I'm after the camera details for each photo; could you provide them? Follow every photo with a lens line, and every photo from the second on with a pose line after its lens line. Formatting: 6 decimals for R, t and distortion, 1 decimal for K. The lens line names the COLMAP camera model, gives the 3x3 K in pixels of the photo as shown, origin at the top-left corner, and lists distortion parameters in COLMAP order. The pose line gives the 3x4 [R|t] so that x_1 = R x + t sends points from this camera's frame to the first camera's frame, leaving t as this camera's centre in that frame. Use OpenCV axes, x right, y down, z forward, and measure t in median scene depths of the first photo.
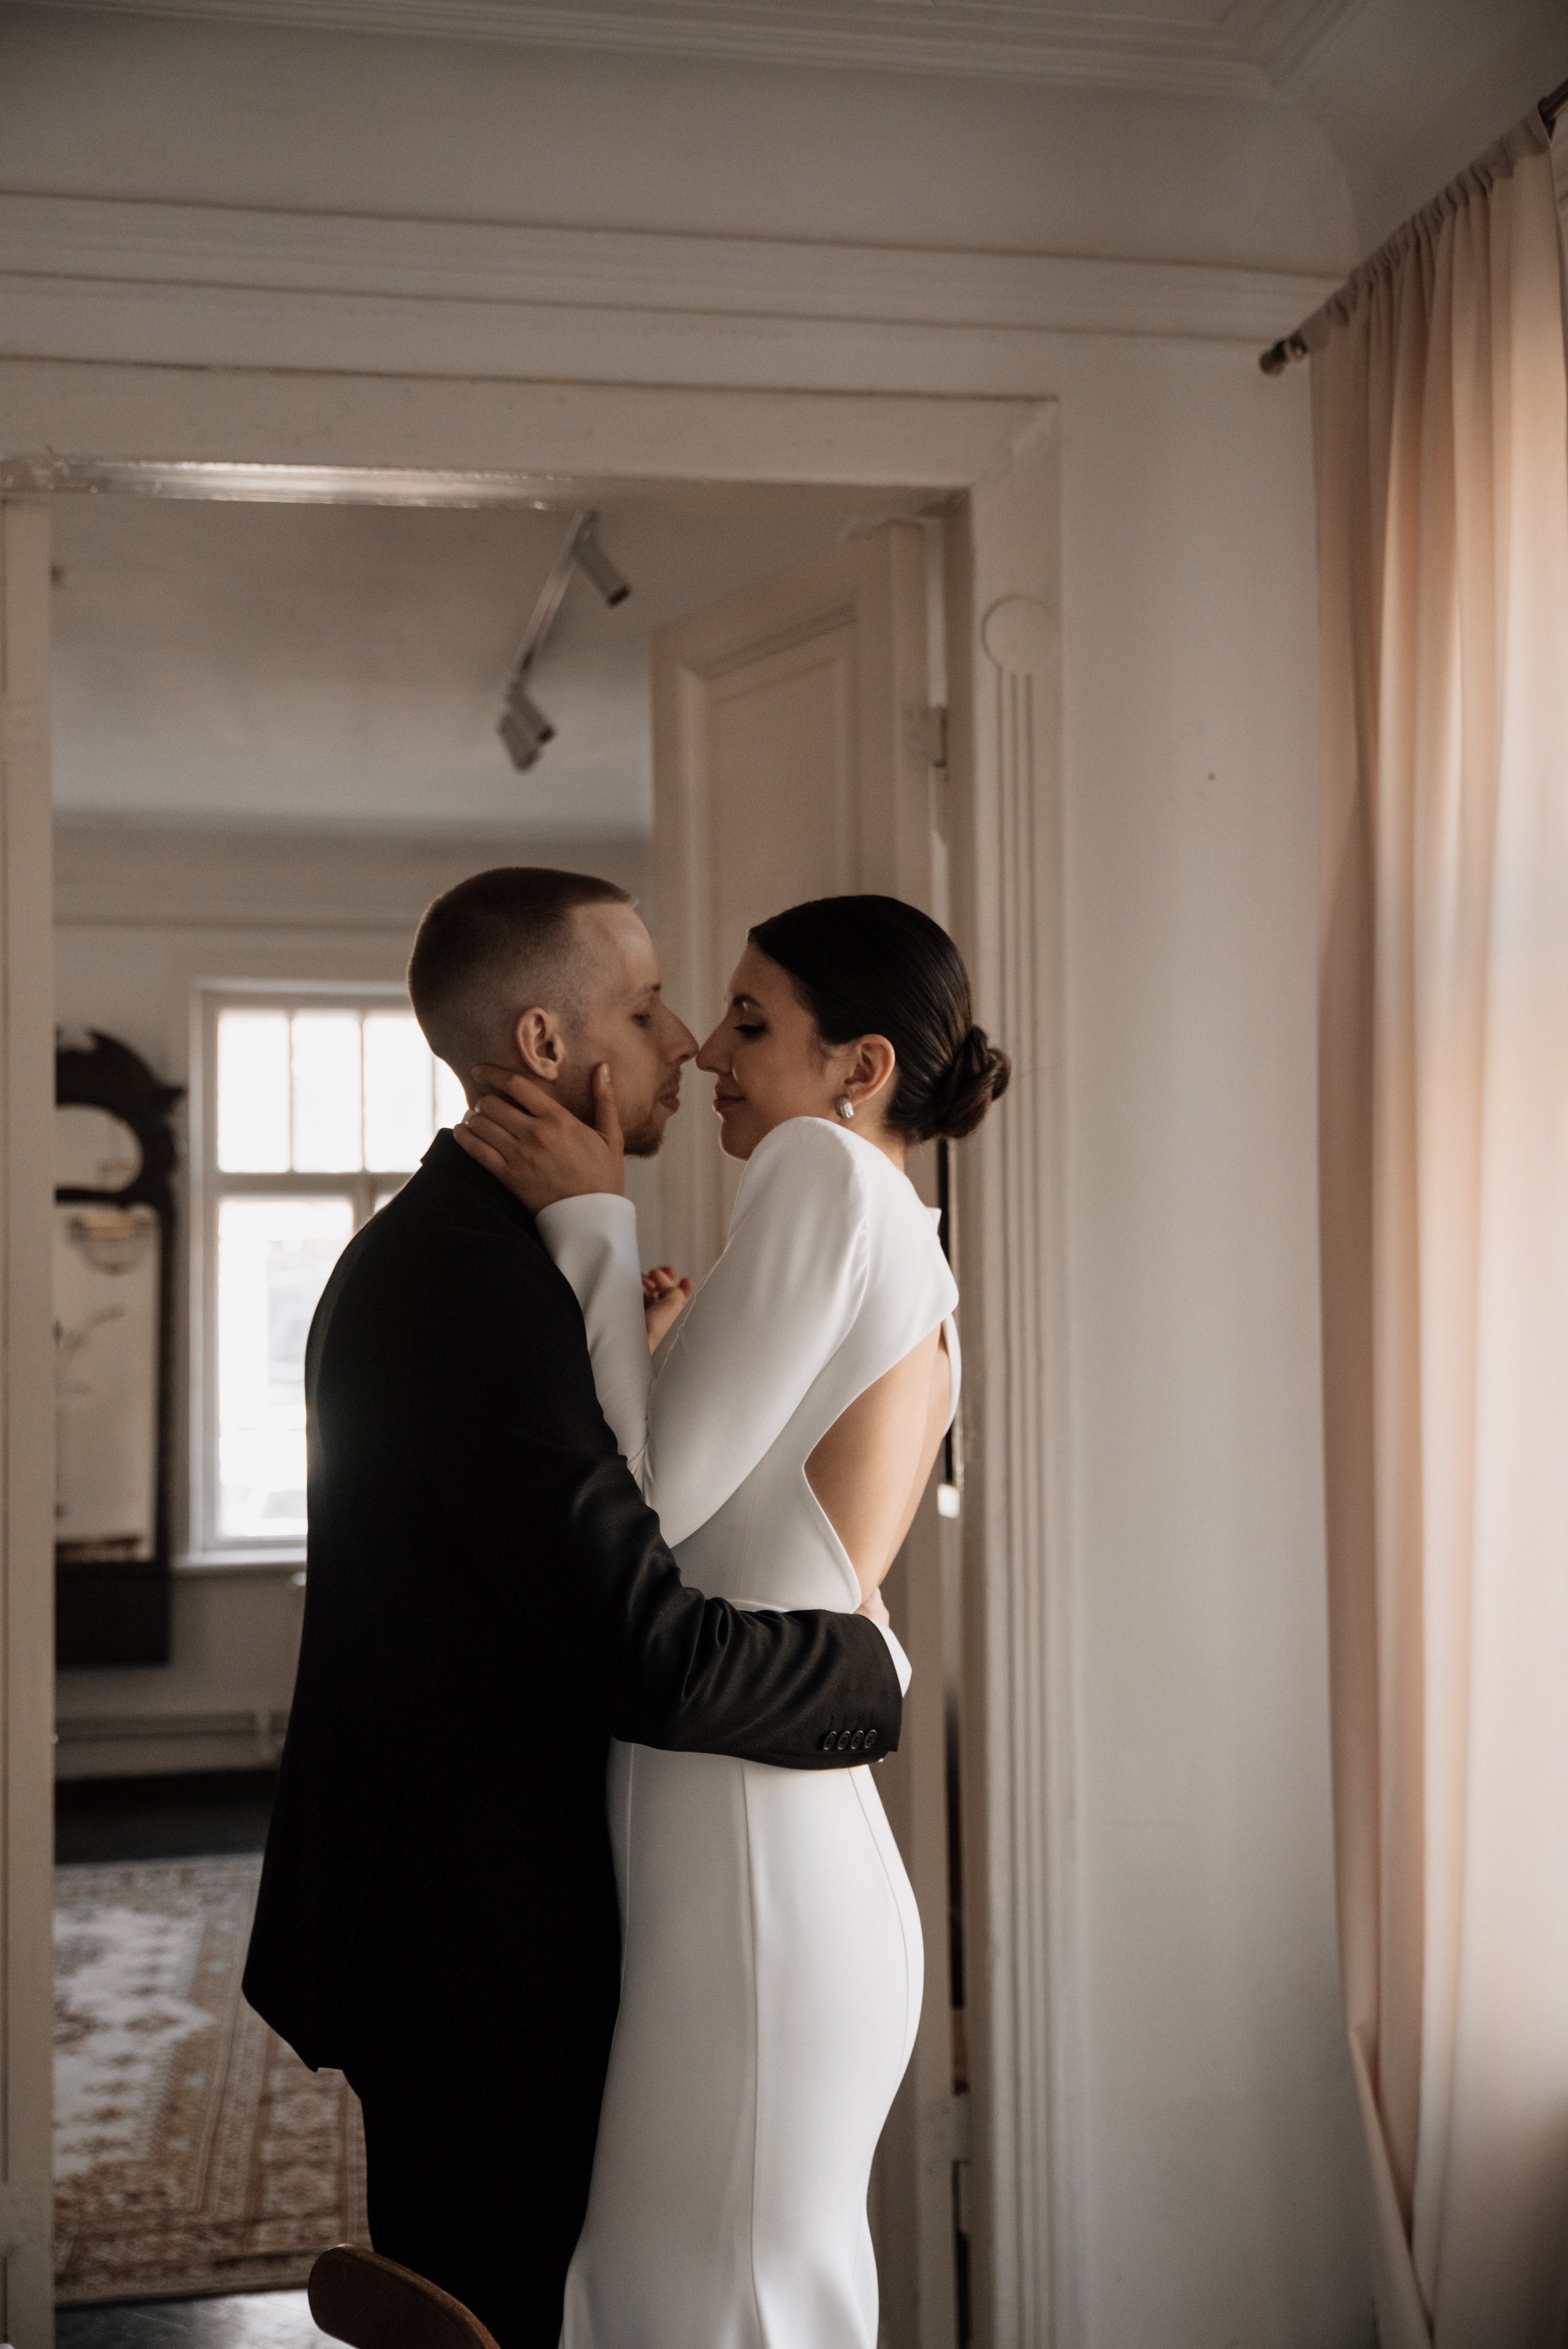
lens RADIAL K [[2655.6, 0, 784.0], [0, 2655.6, 1174.5], [0, 0, 1]] dist [0.014130, 0.023168]
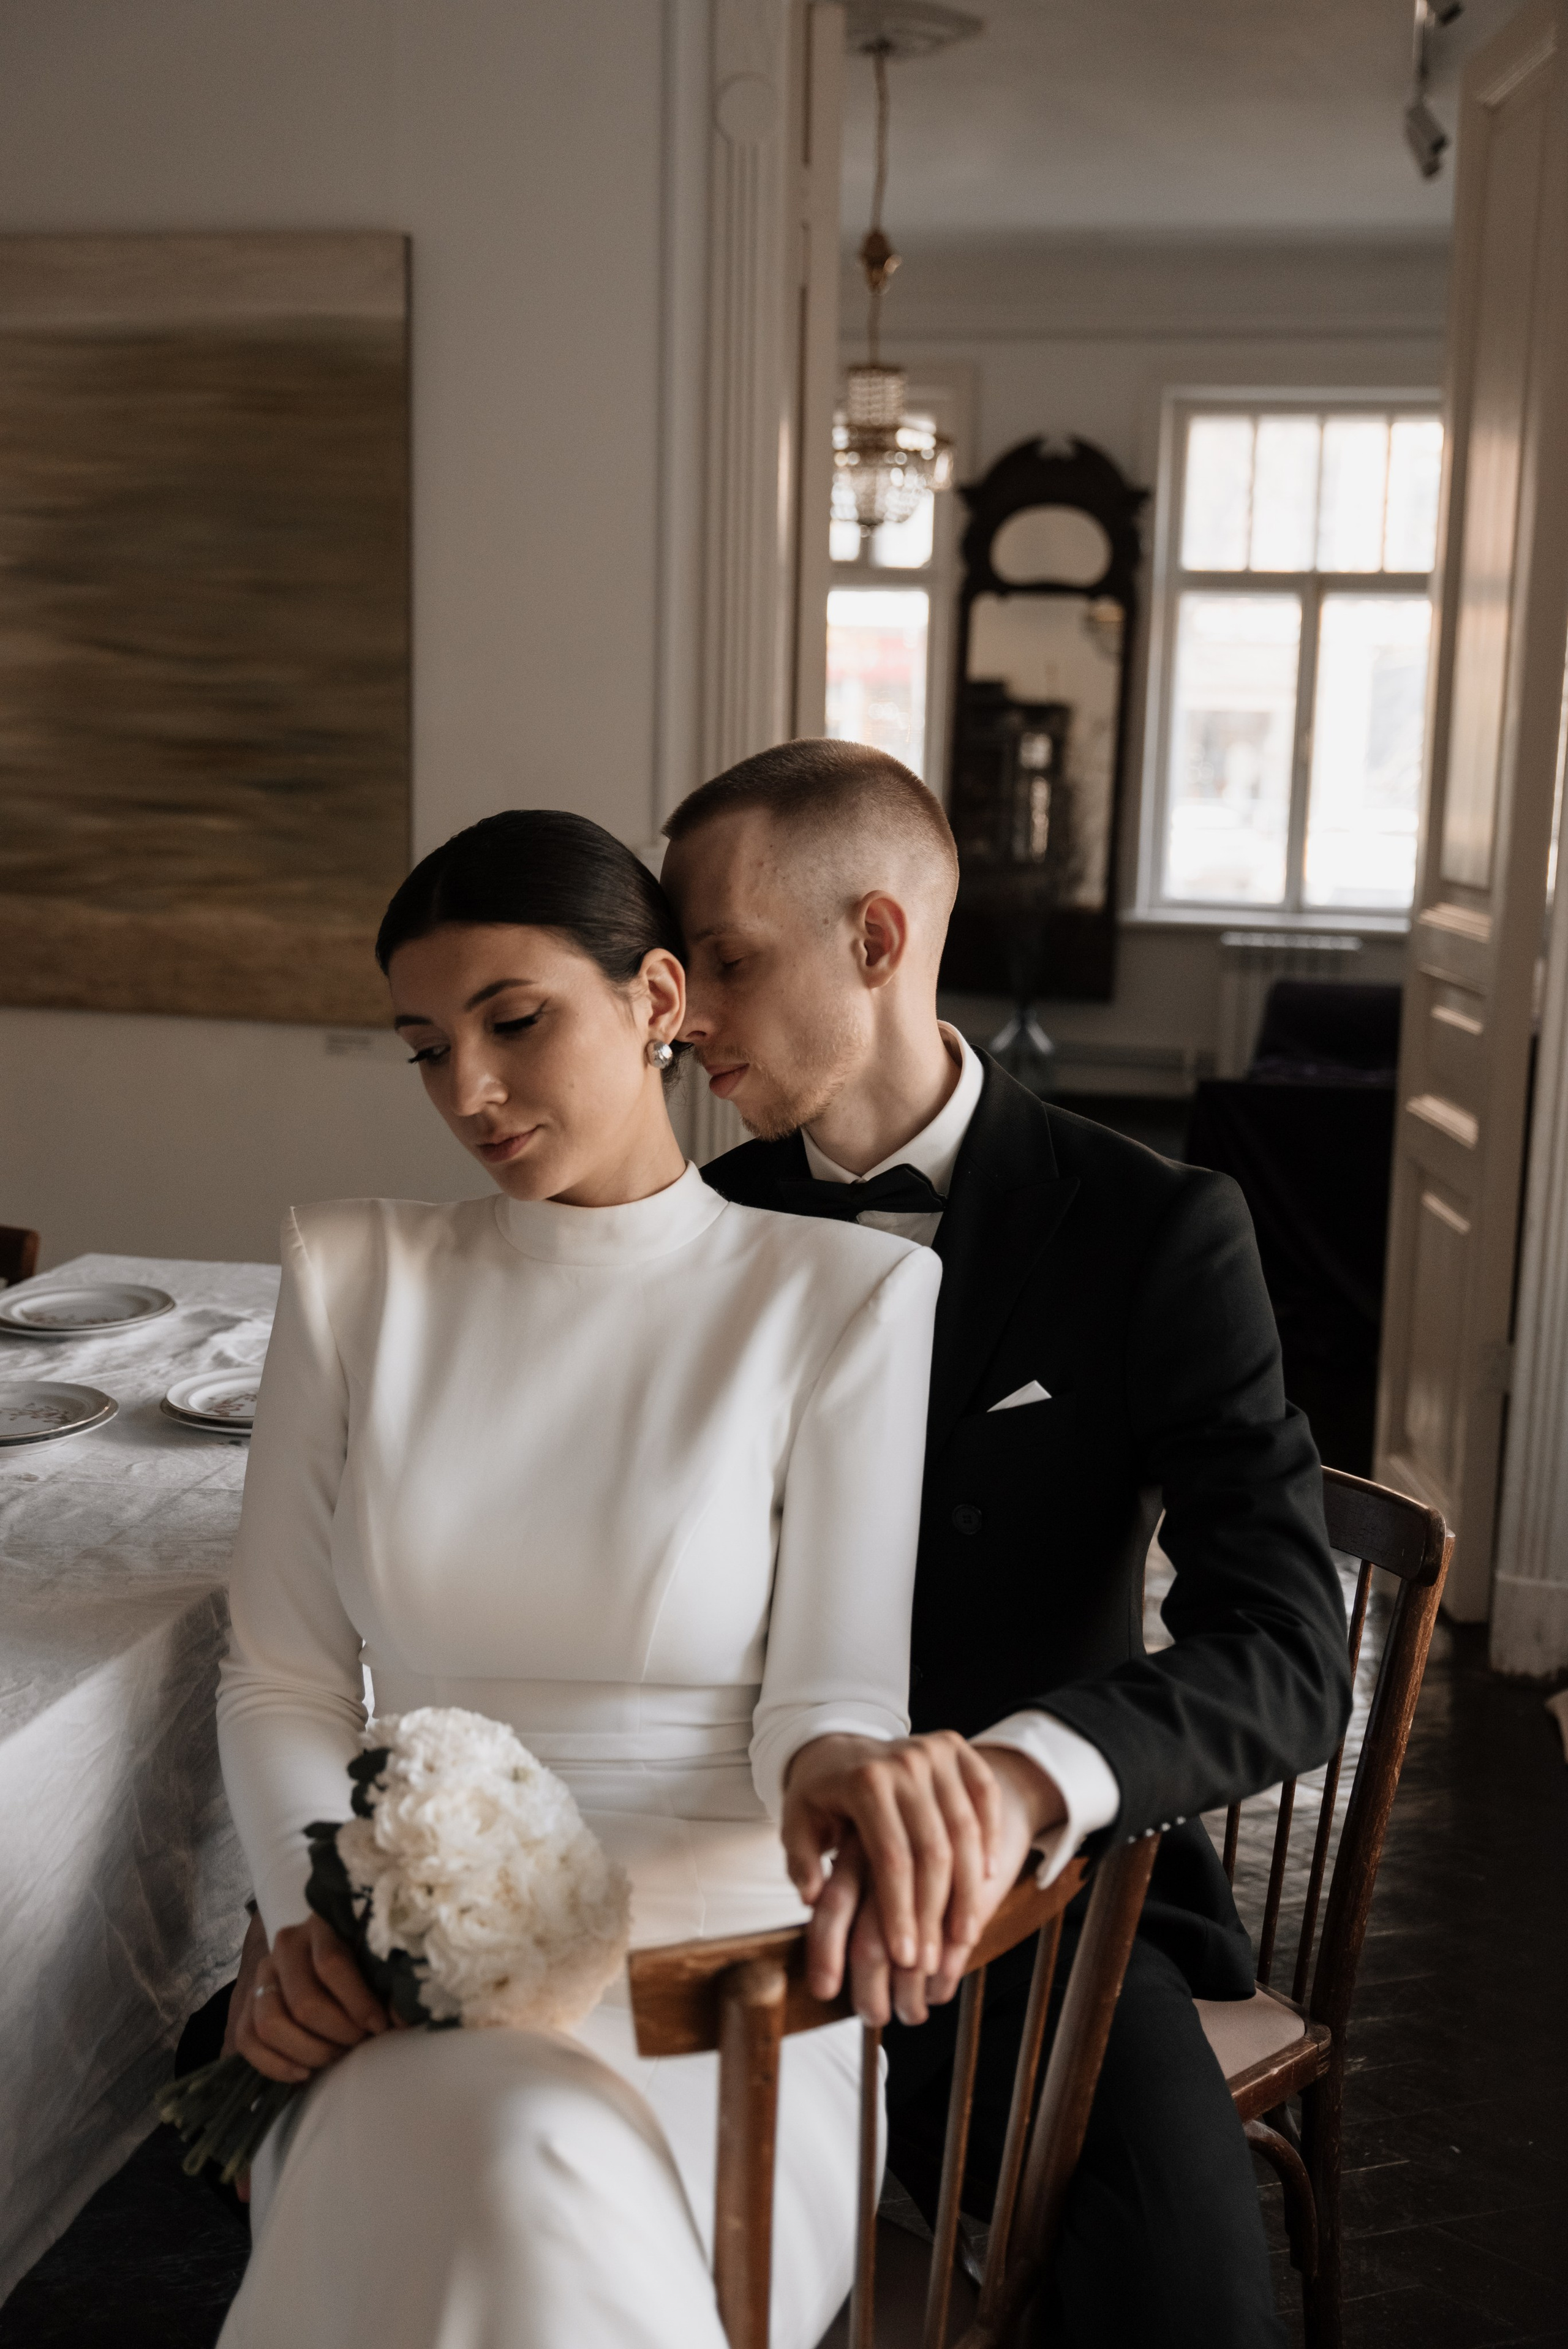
lens RADIAL K [[2655.6, 0, 784.0], [0, 2655.6, 1174.5], [0, 0, 1]] dist [0.014130, 0.023168]
pose [[0.903064, 0.109785, -0.415237, 0.261842], [-0.017075, 0.975193, 0.220697, 0.006935], [0.429165, -0.192214, 0.882537, -0.205400]]
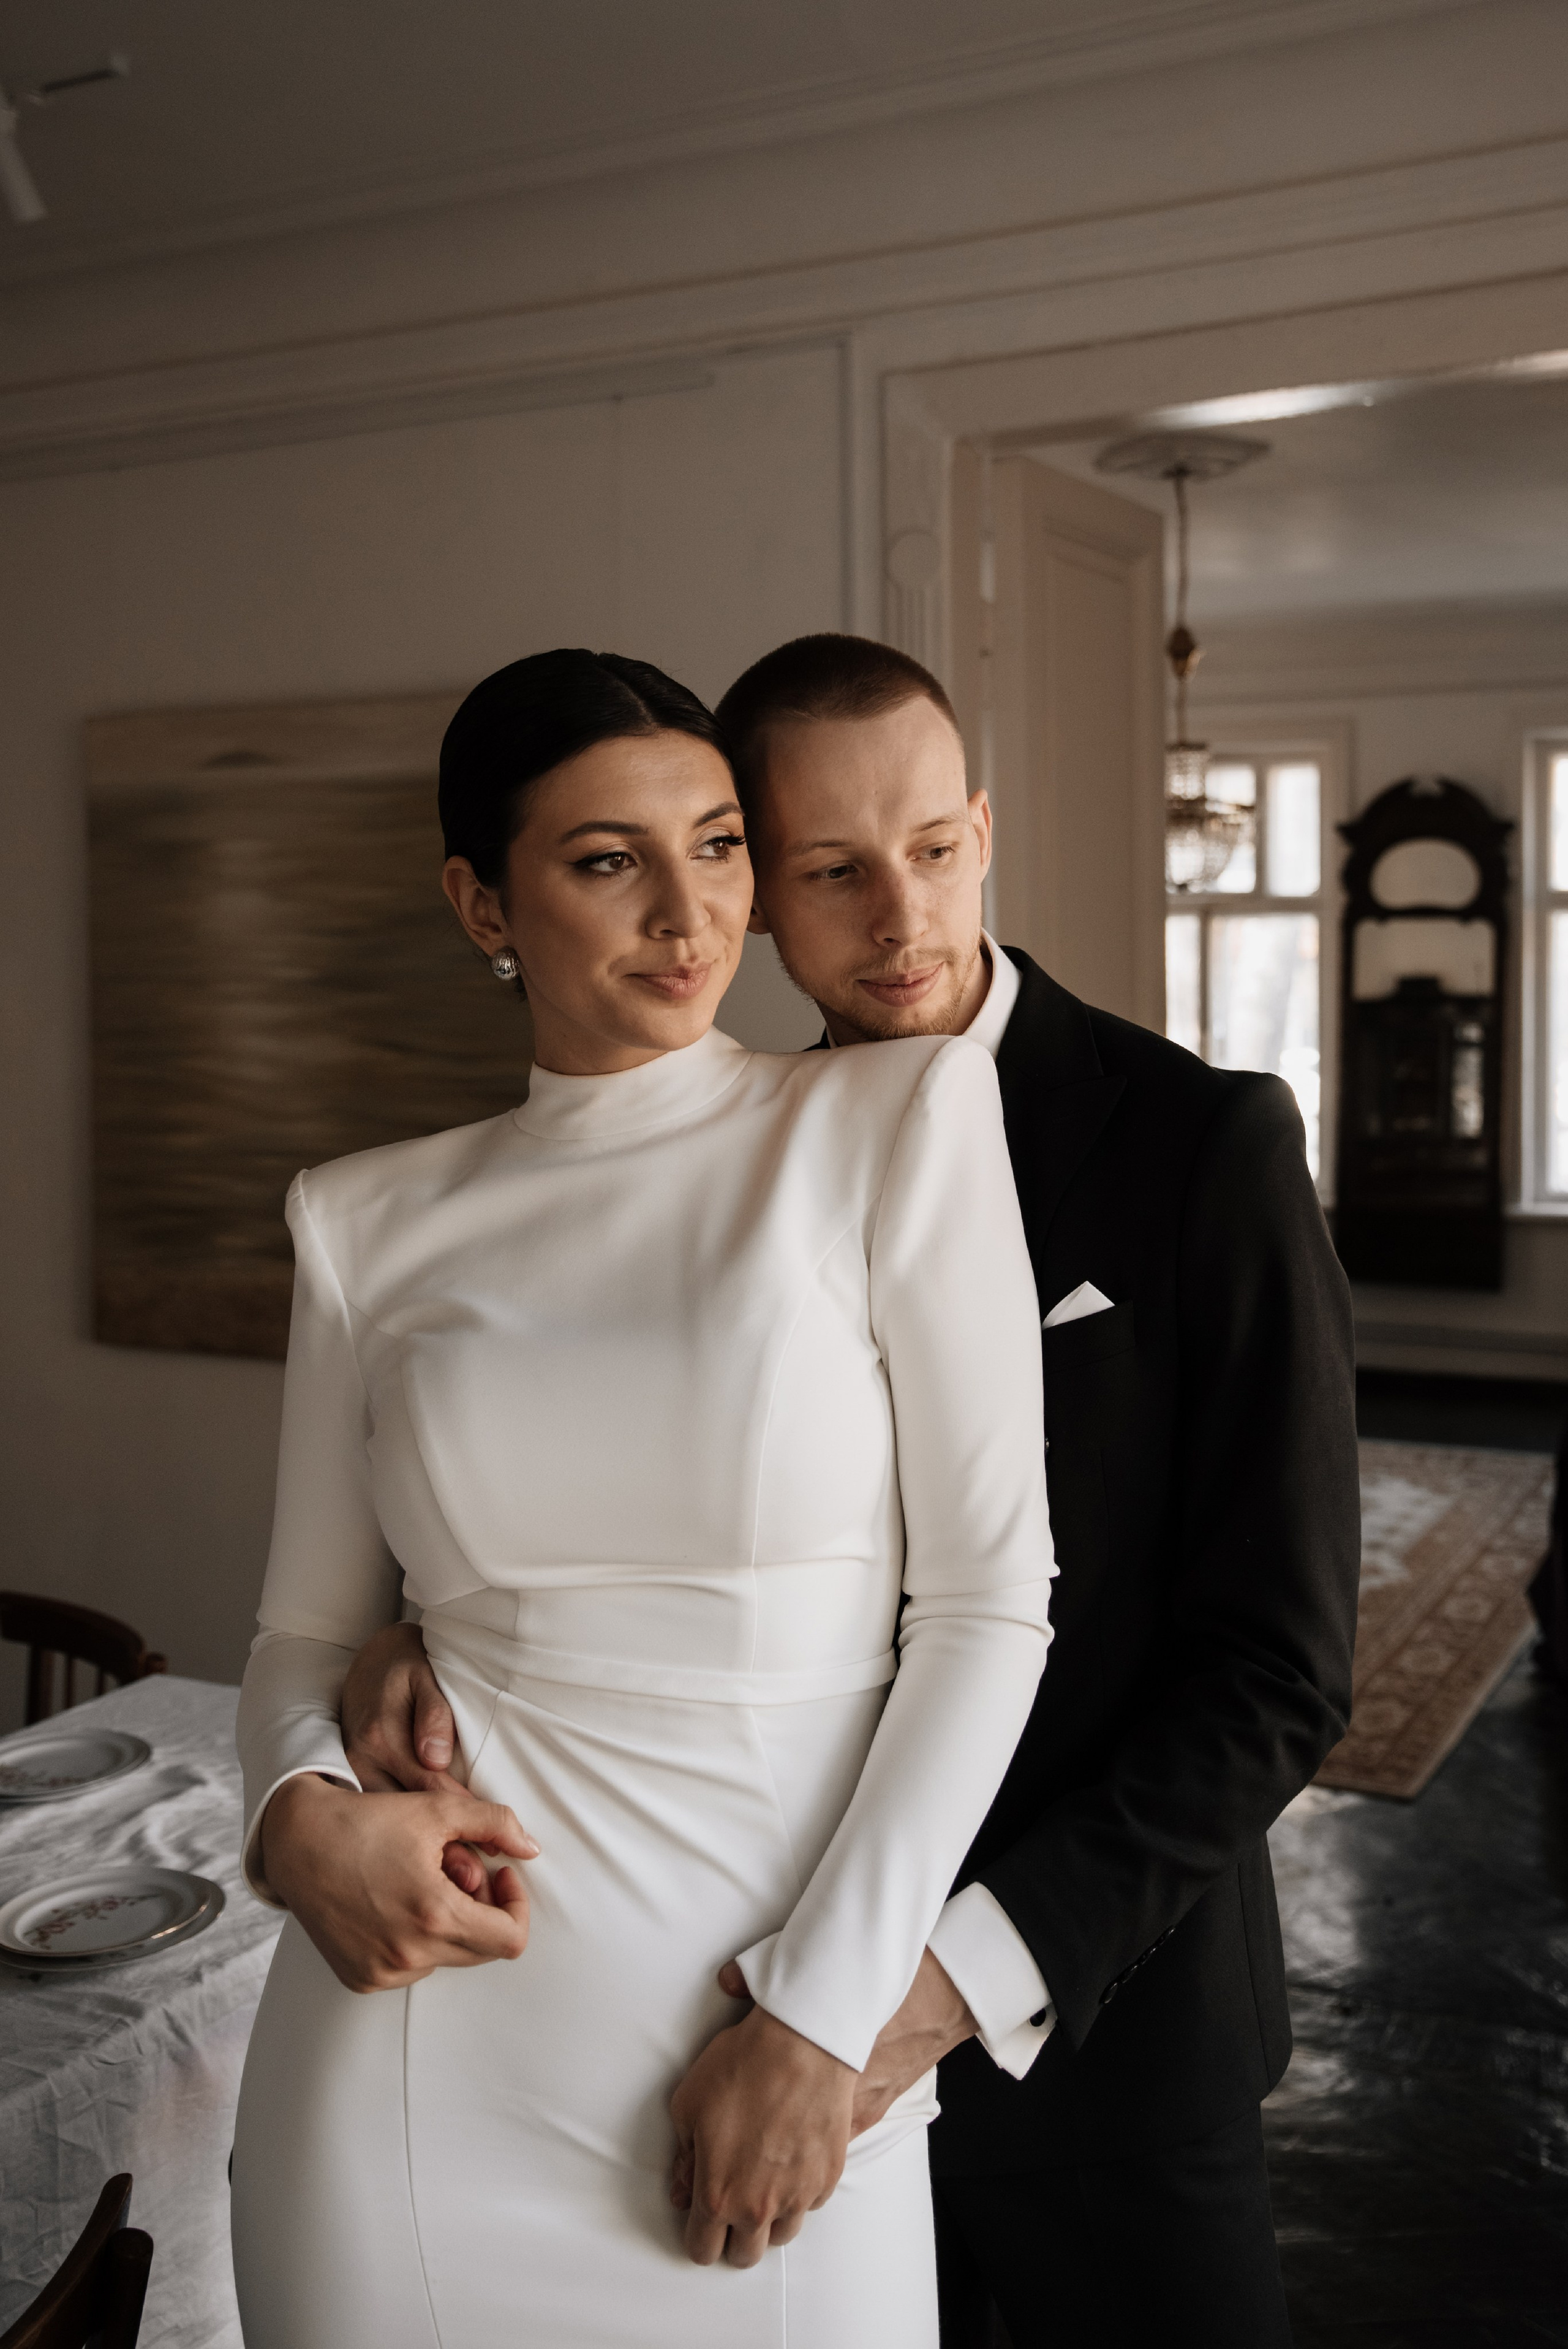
lens RADIAL K [[2231.9, 0, 903.7], [0, 2231.9, 1013.0], [0, 0, 1]] dist [0.006493, 0.014726]
pose [[0.789426, 0.025571, -0.613313, 0.368282], [0.022124, 0.997298, 0.070058, -0.047983], [0.613447, -0.068875, 0.786727, 0.045881]]
